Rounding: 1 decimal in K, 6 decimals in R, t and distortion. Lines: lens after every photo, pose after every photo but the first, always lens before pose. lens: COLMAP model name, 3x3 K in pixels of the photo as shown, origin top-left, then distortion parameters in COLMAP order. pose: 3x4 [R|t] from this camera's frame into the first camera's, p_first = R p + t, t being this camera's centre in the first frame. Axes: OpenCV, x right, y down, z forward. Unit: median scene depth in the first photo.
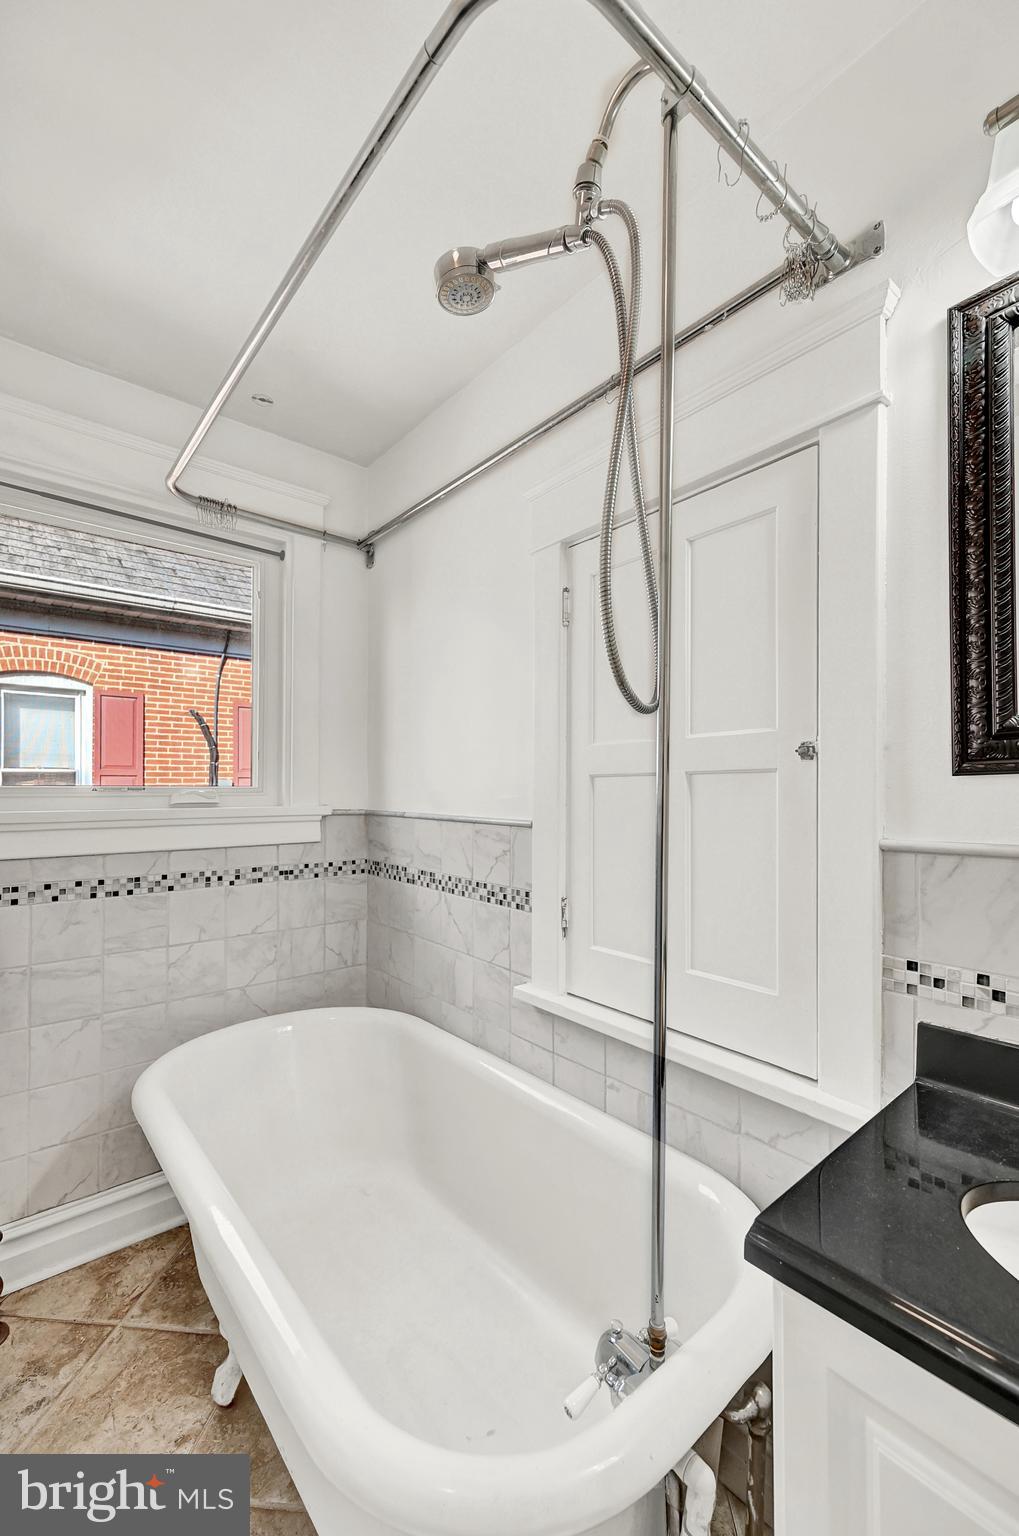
lens RADIAL K [[642.8, 0, 511.2], [0, 642.8, 776.7], [0, 0, 1]] dist [0.010183, -0.000105]
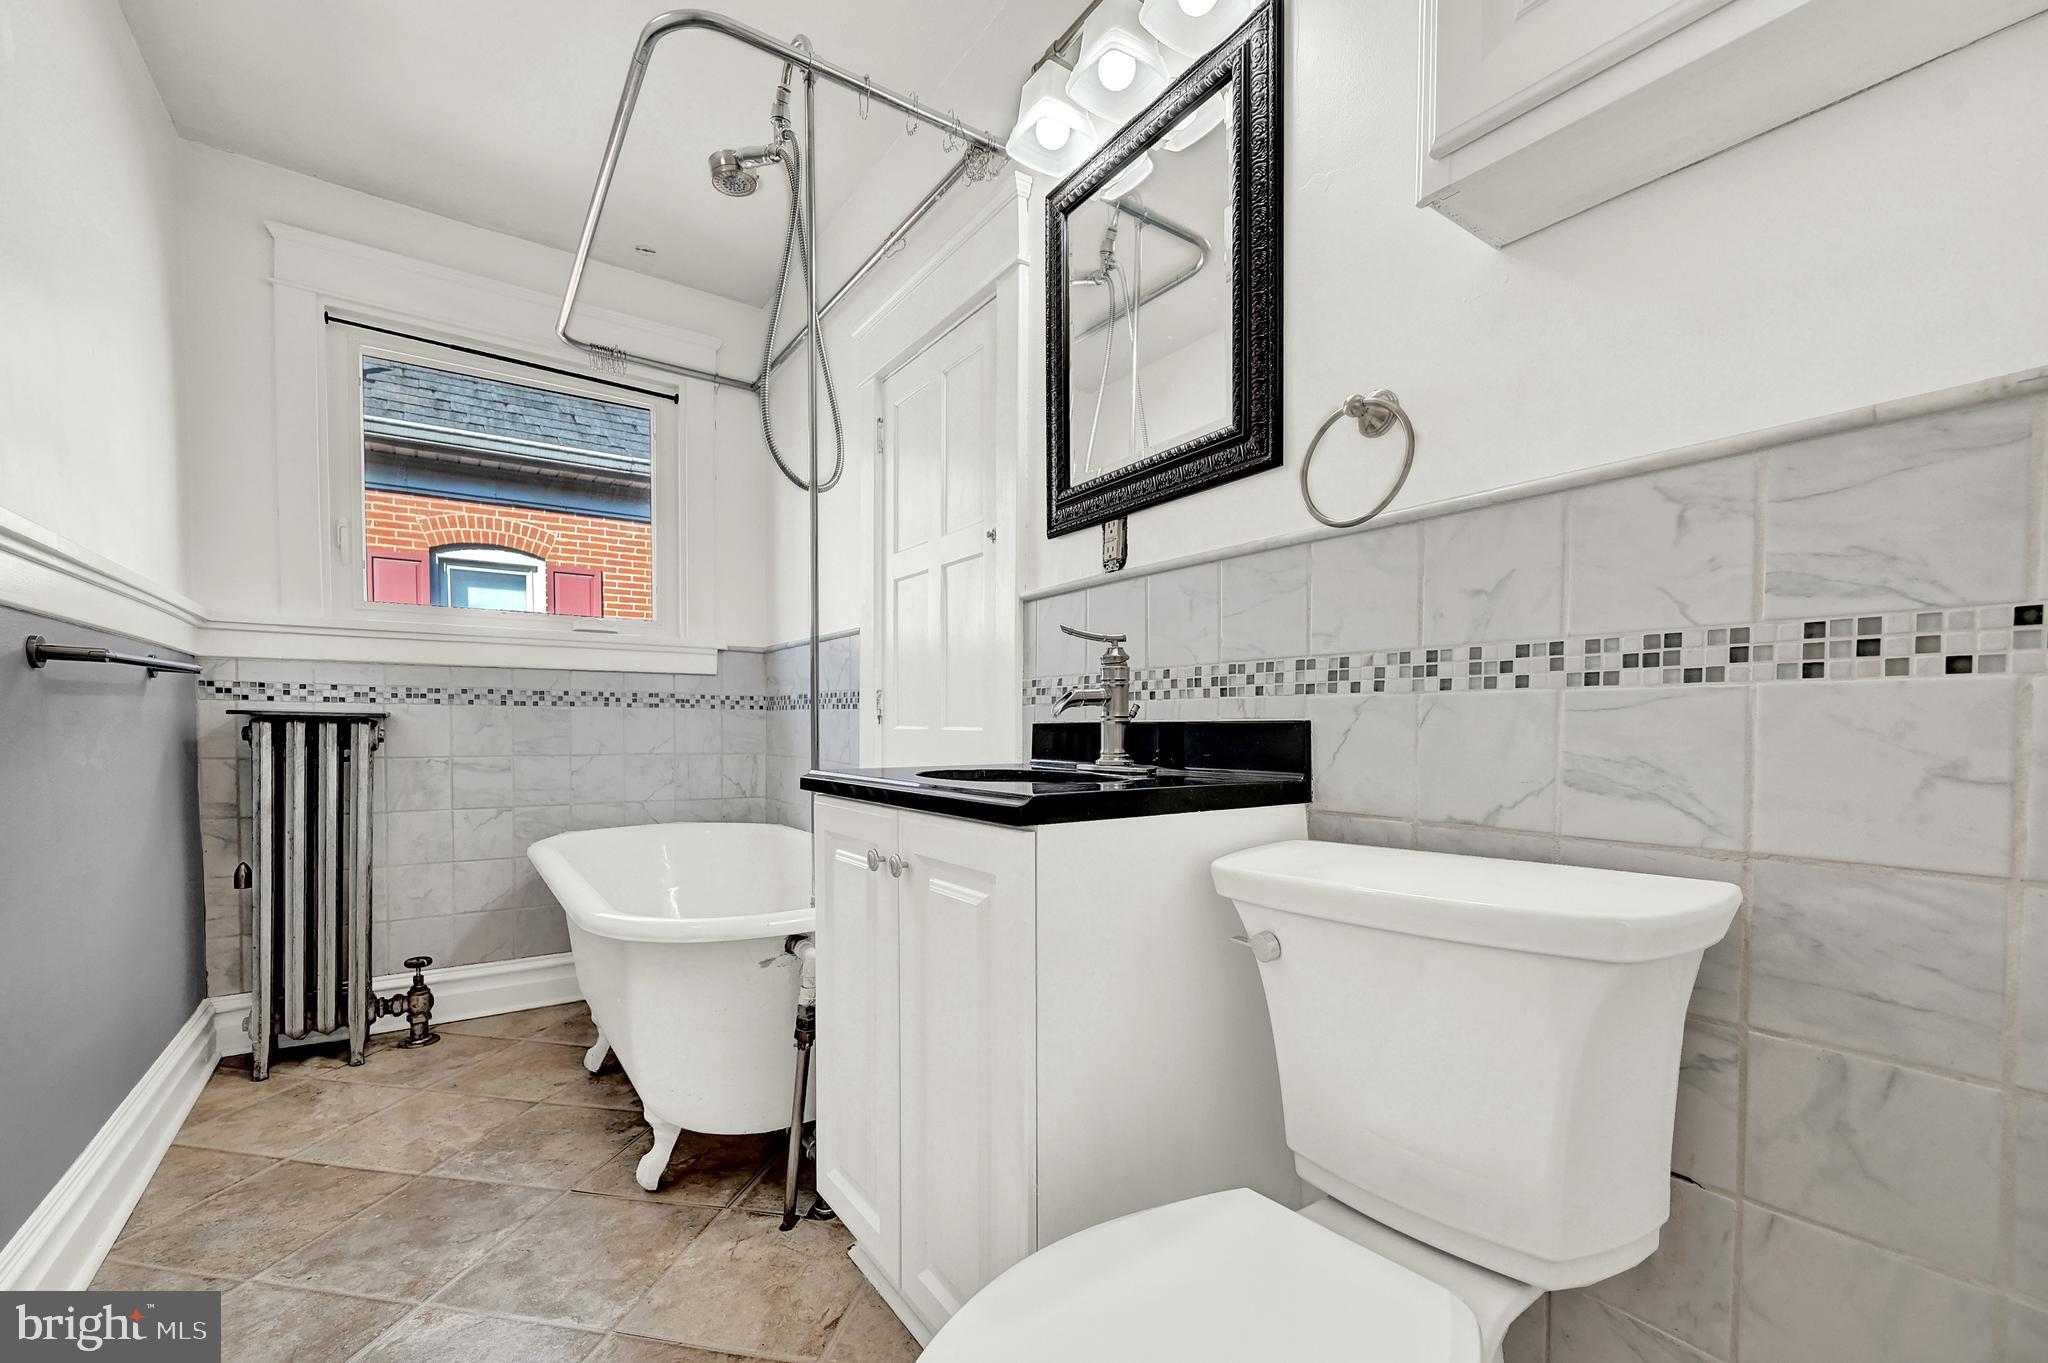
lens RADIAL K [[857.0, 0, 1027.5], [0, 857.0, 735.2], [0, 0, 1]] dist [0.010183, -0.000105]
pose [[0.996172, 0.007835, -0.087063, 0.338601], [-0.004455, 0.999231, 0.038953, 0.145996], [0.087302, -0.038416, 0.995441, -0.361187]]
